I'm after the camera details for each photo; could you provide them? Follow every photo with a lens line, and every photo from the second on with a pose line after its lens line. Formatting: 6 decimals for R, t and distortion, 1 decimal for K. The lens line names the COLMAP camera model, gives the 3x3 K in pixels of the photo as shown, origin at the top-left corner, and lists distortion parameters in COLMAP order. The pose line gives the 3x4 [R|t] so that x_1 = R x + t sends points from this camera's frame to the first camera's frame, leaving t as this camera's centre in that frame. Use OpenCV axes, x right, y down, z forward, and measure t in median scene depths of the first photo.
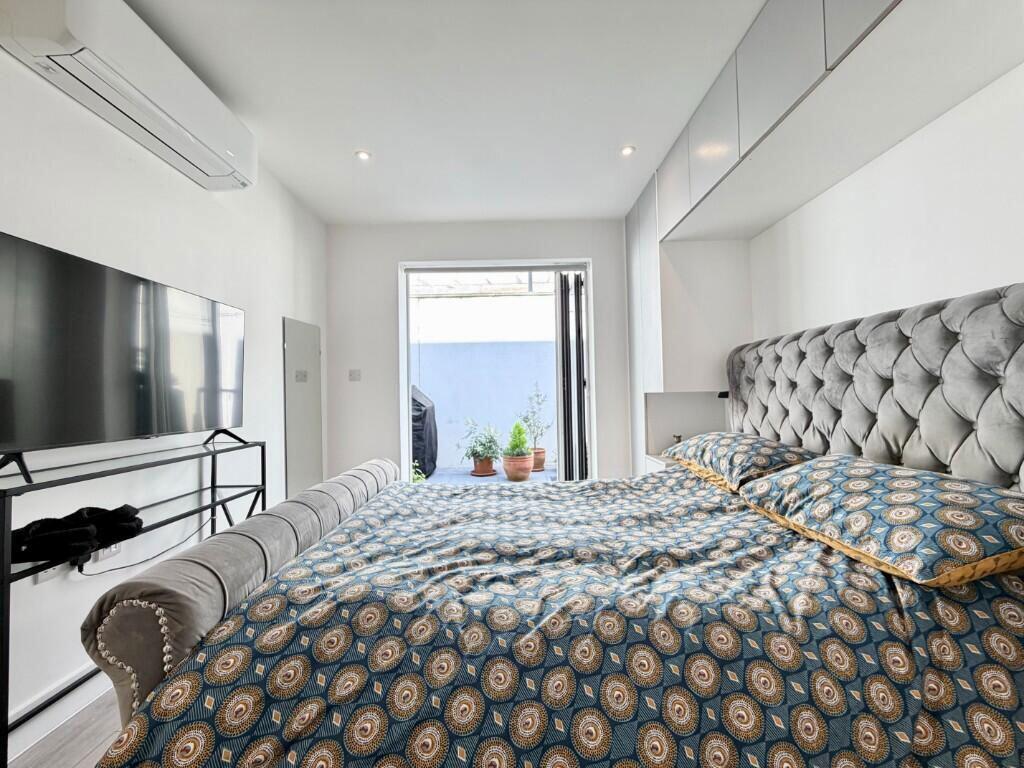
lens RADIAL K [[406.9, 0, 512.0], [0, 406.9, 384.0], [0, 0, 1]] dist [-0.000736, 0.000043]
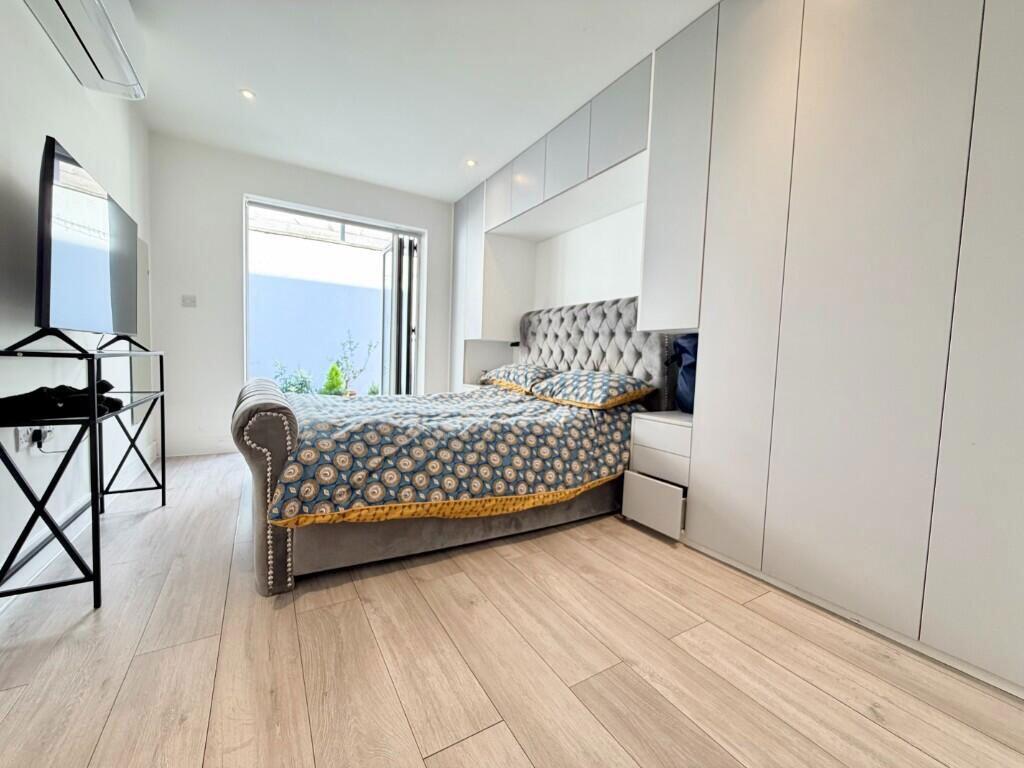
lens RADIAL K [[406.9, 0, 512.0], [0, 406.9, 384.0], [0, 0, 1]] dist [-0.000736, 0.000043]
pose [[0.852690, 0.017151, 0.522136, -0.531151], [-0.066460, 0.994902, 0.075854, 0.116744], [-0.518173, -0.099382, 0.849483, -0.571049]]
